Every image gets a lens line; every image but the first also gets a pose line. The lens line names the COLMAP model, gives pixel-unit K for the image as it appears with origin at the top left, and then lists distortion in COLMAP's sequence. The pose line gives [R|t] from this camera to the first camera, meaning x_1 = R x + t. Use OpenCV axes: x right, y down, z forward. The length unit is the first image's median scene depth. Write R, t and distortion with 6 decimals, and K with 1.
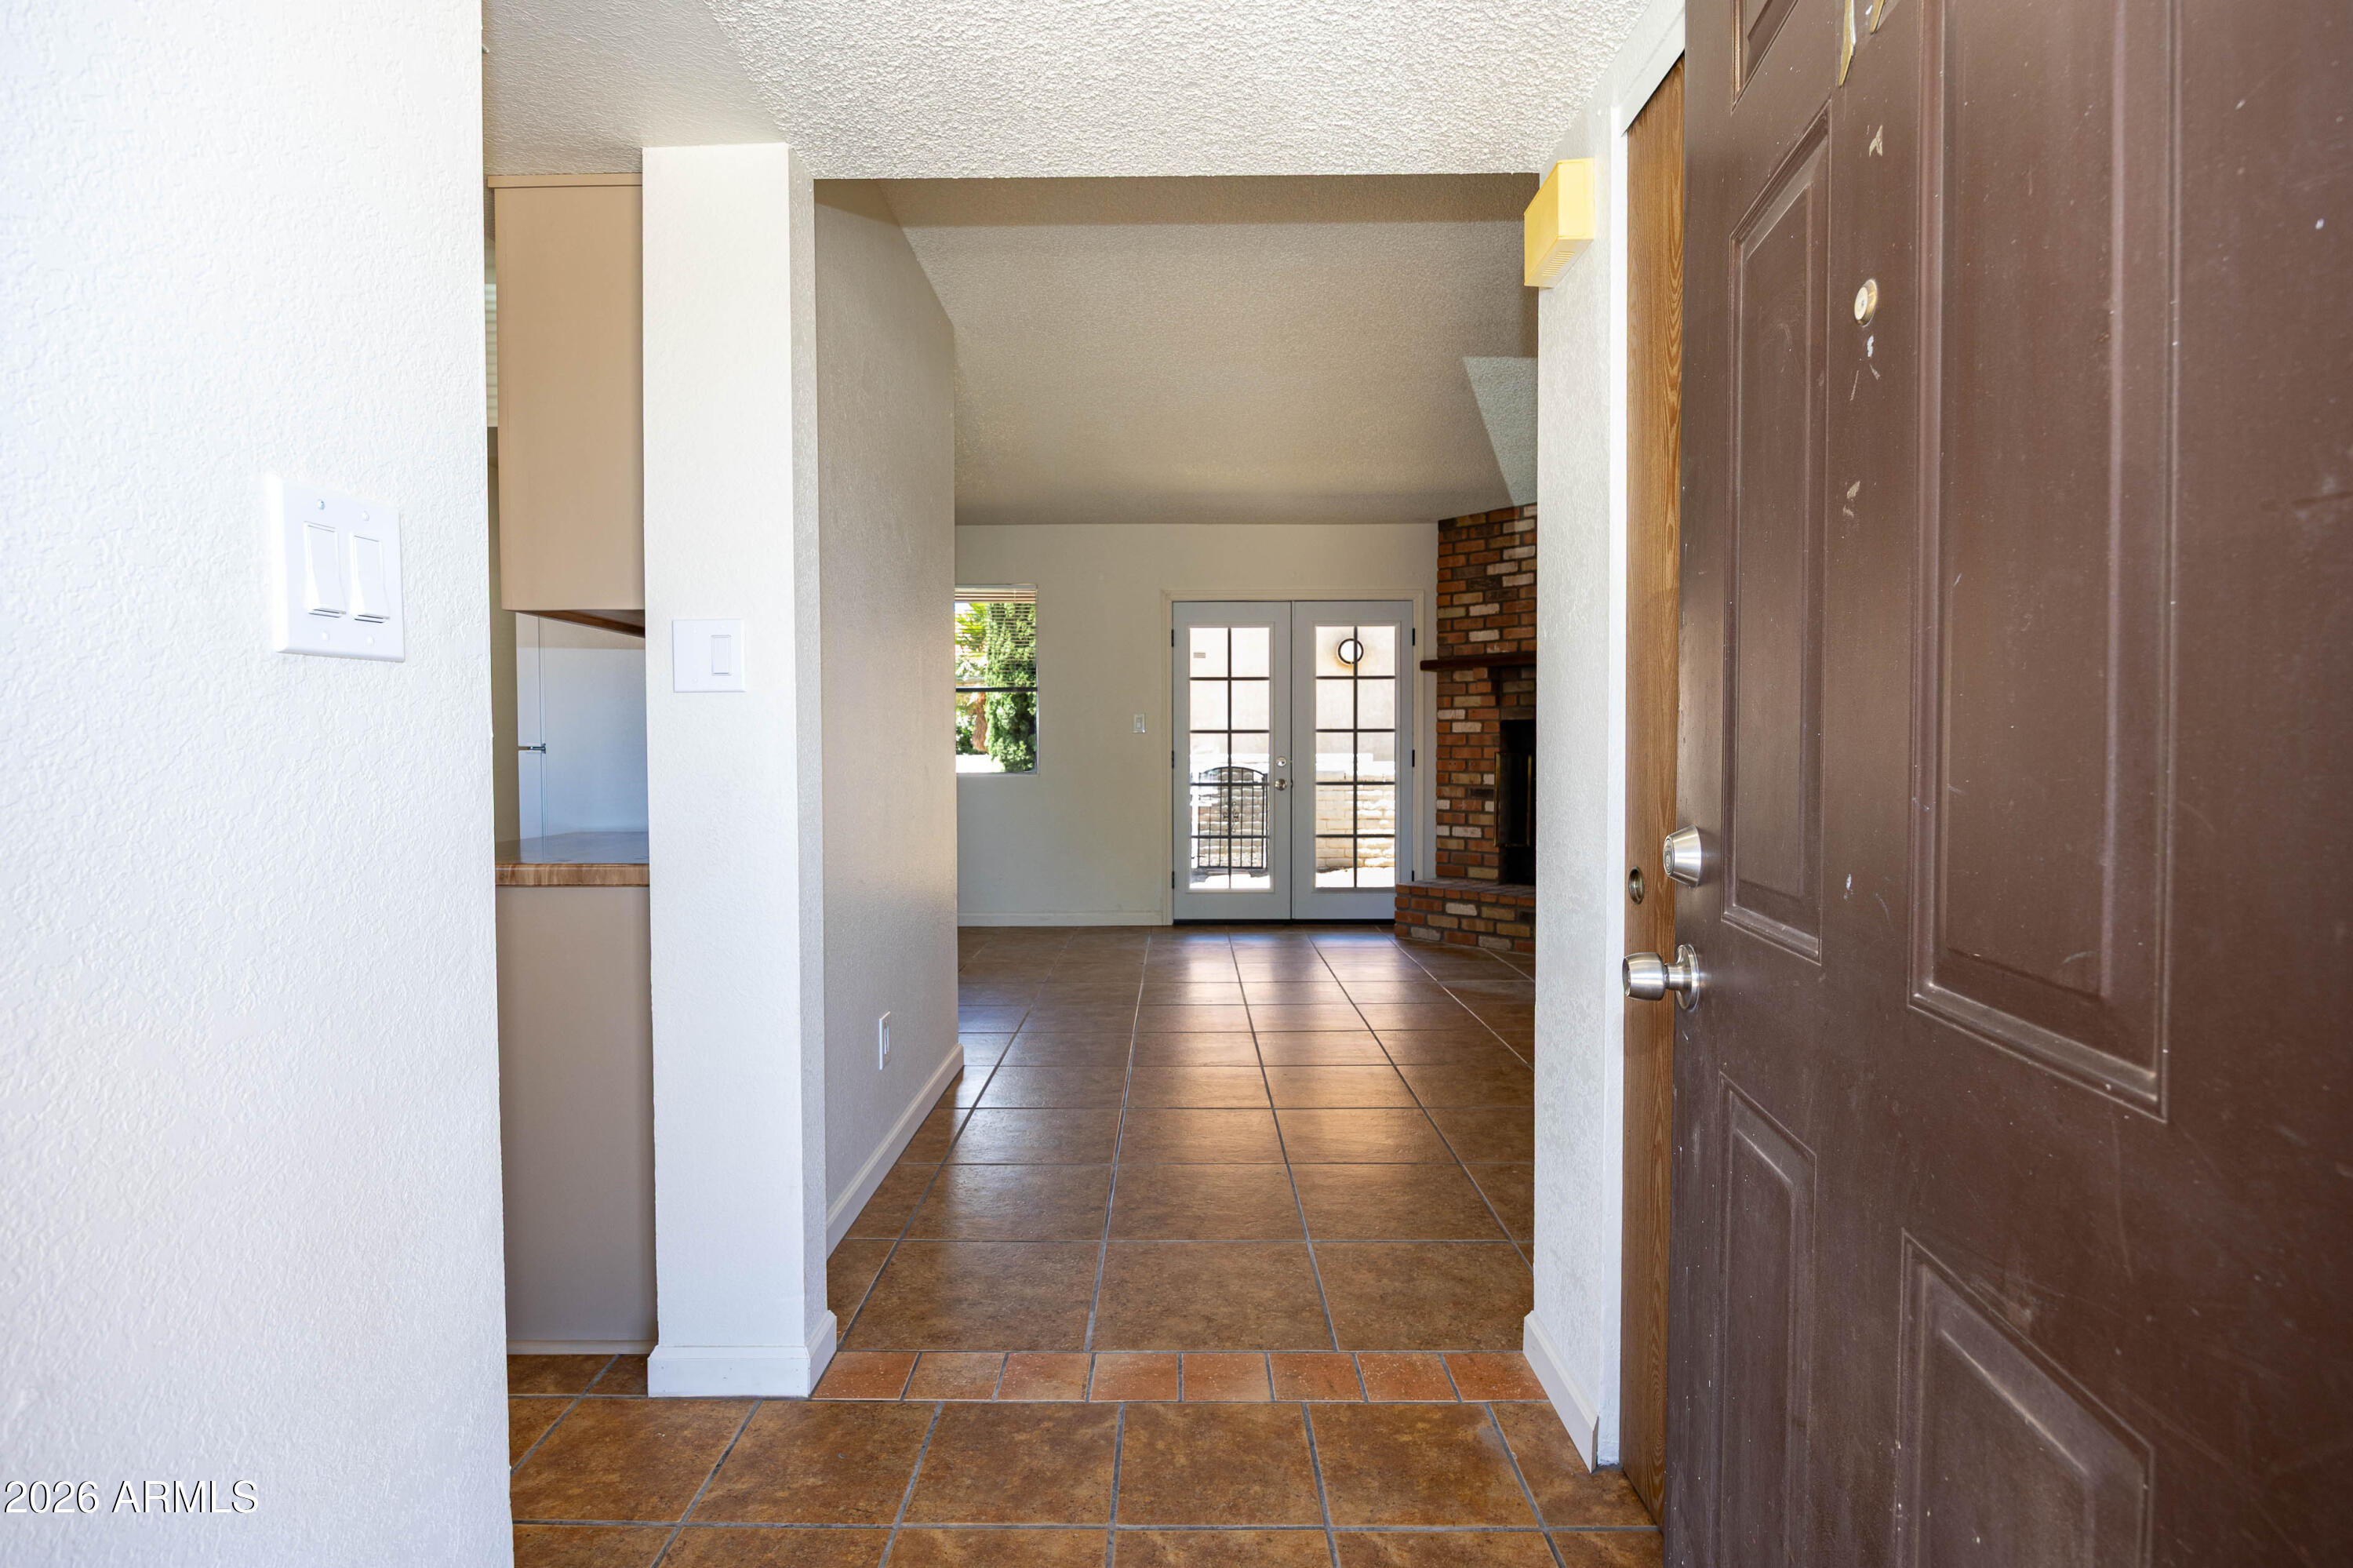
lens RADIAL K [[1114.0, 0, 1184.8], [0, 1114.0, 785.7], [0, 0, 1]] dist [-0.002994, -0.000038]
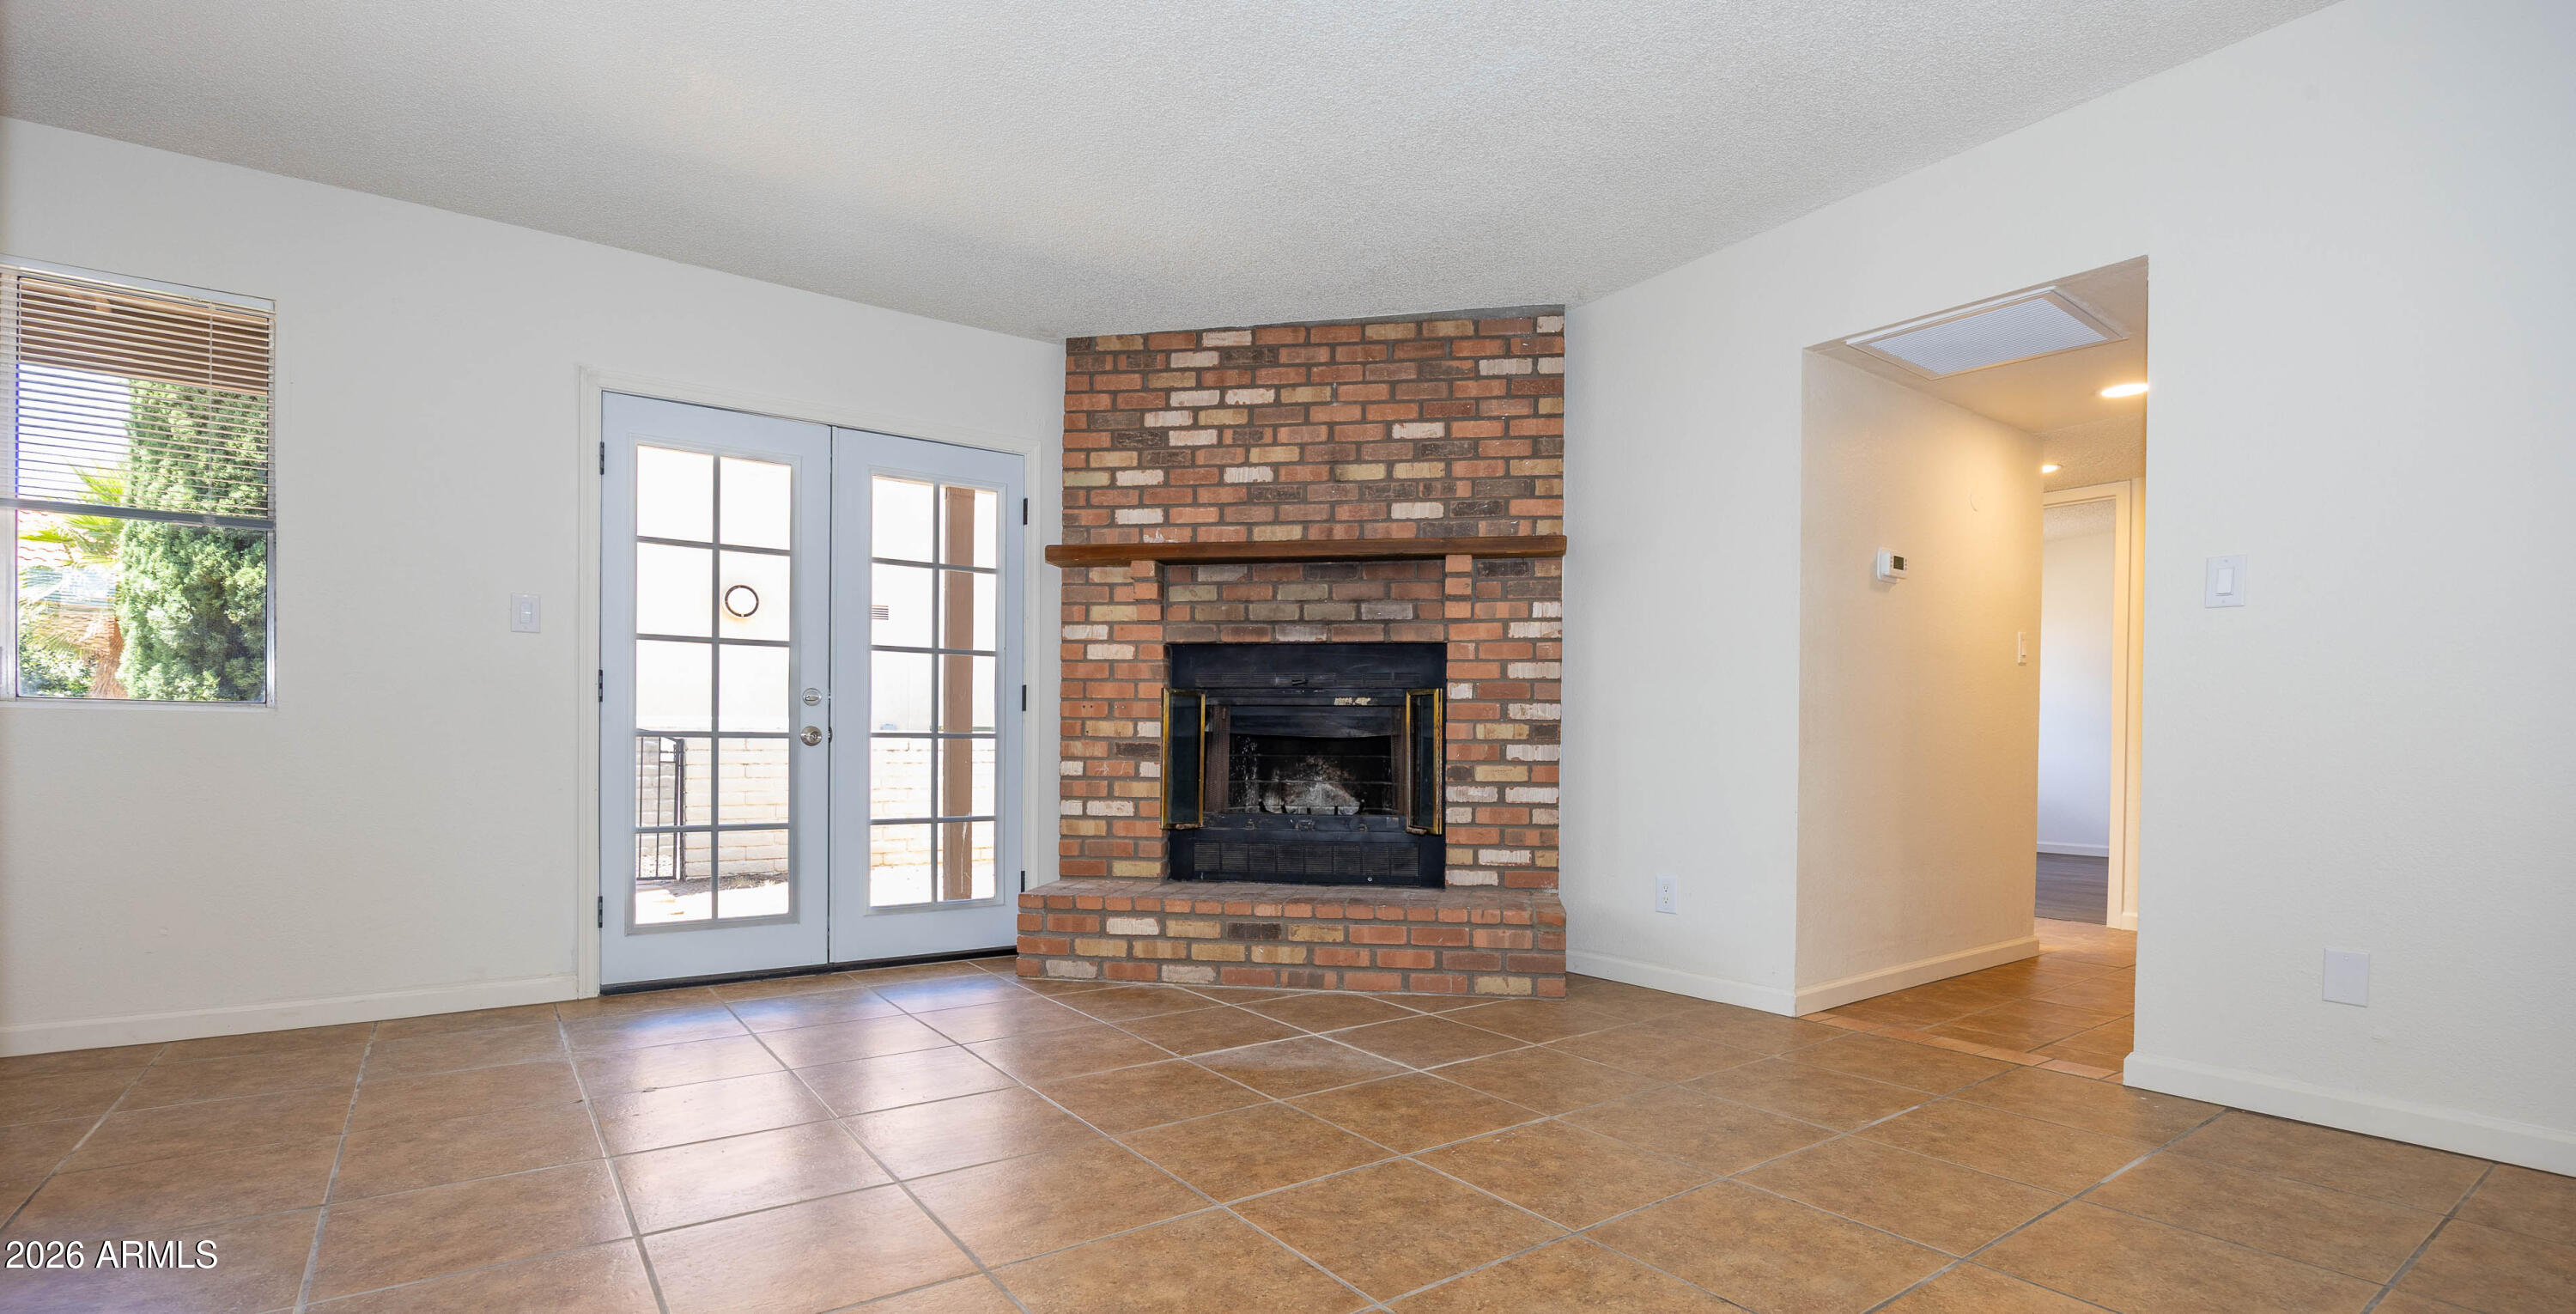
lens RADIAL K [[1164.0, 0, 1273.8], [0, 1164.0, 756.9], [0, 0, 1]] dist [-0.015700, 0.000031]
pose [[0.816509, 0.002961, 0.577325, -0.069576], [0.006720, 0.999870, -0.014633, 0.021465], [-0.577293, 0.015828, 0.816383, 0.372662]]
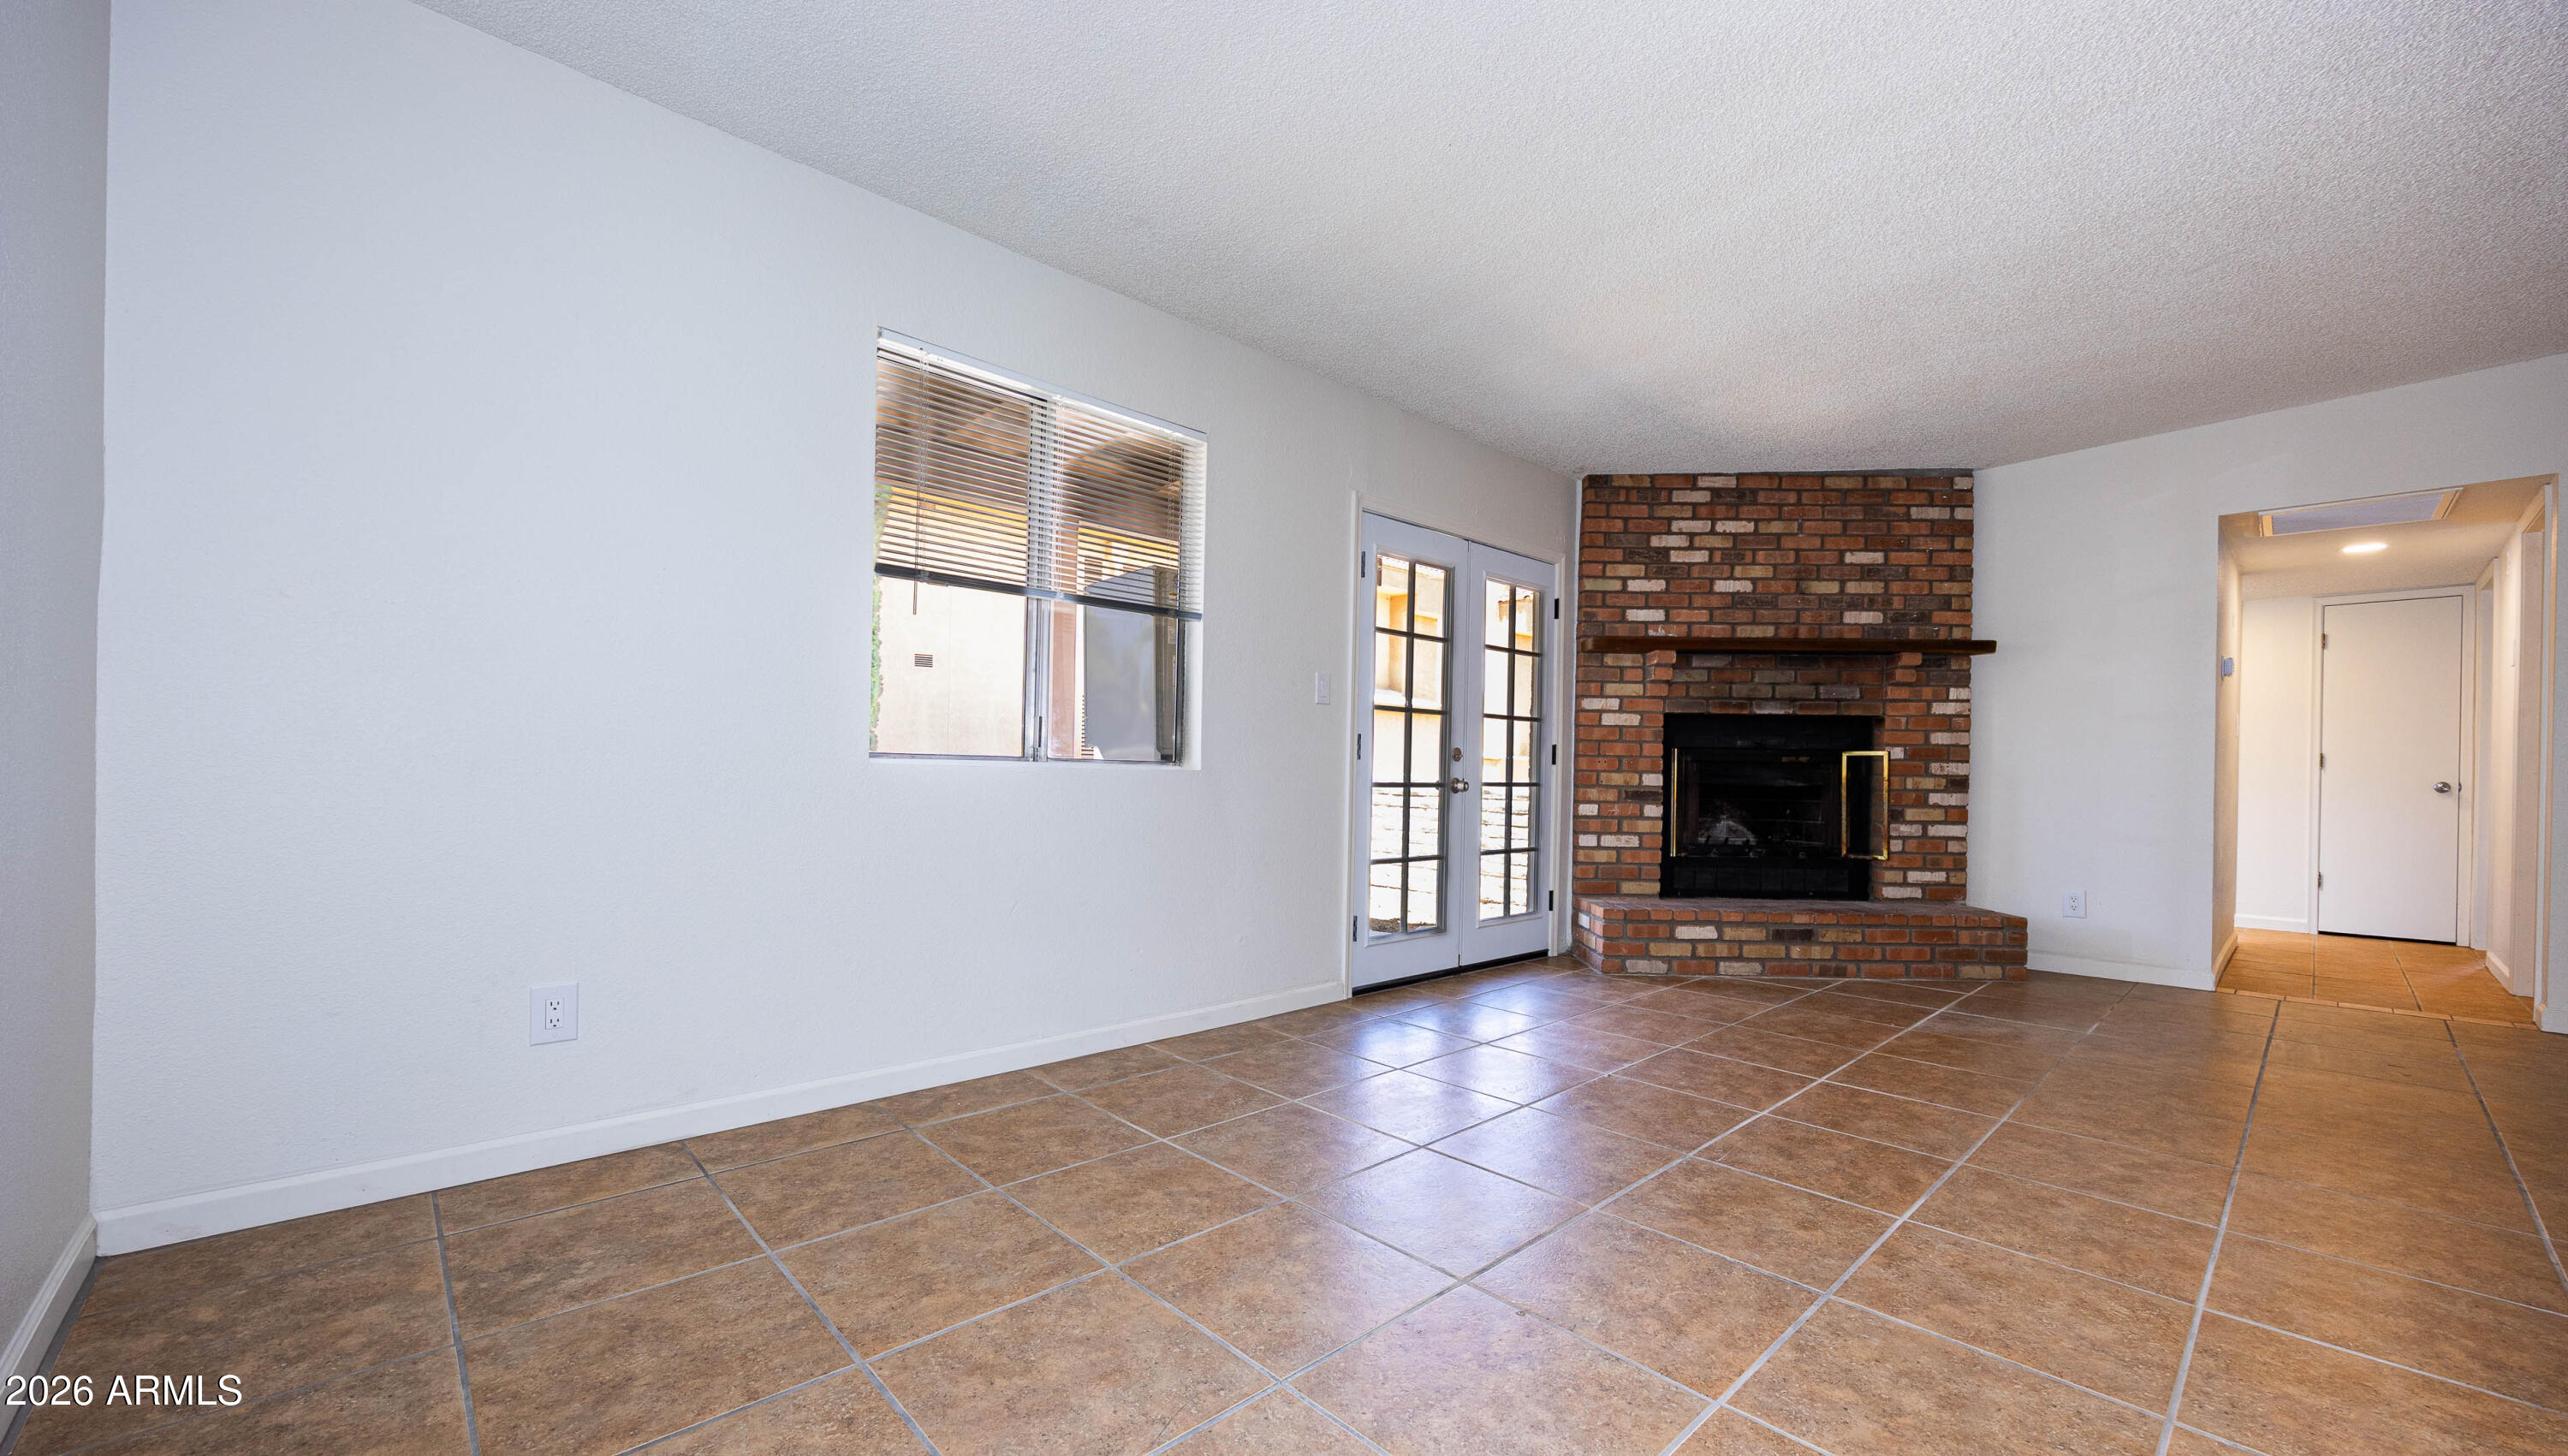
lens RADIAL K [[986.4, 0, 1257.5], [0, 986.4, 776.9], [0, 0, 1]] dist [-0.000937, -0.000174]
pose [[0.735246, 0.011785, 0.677697, -0.467301], [0.005305, 0.999718, -0.023140, 0.008117], [-0.677779, 0.020609, 0.734977, 0.627827]]
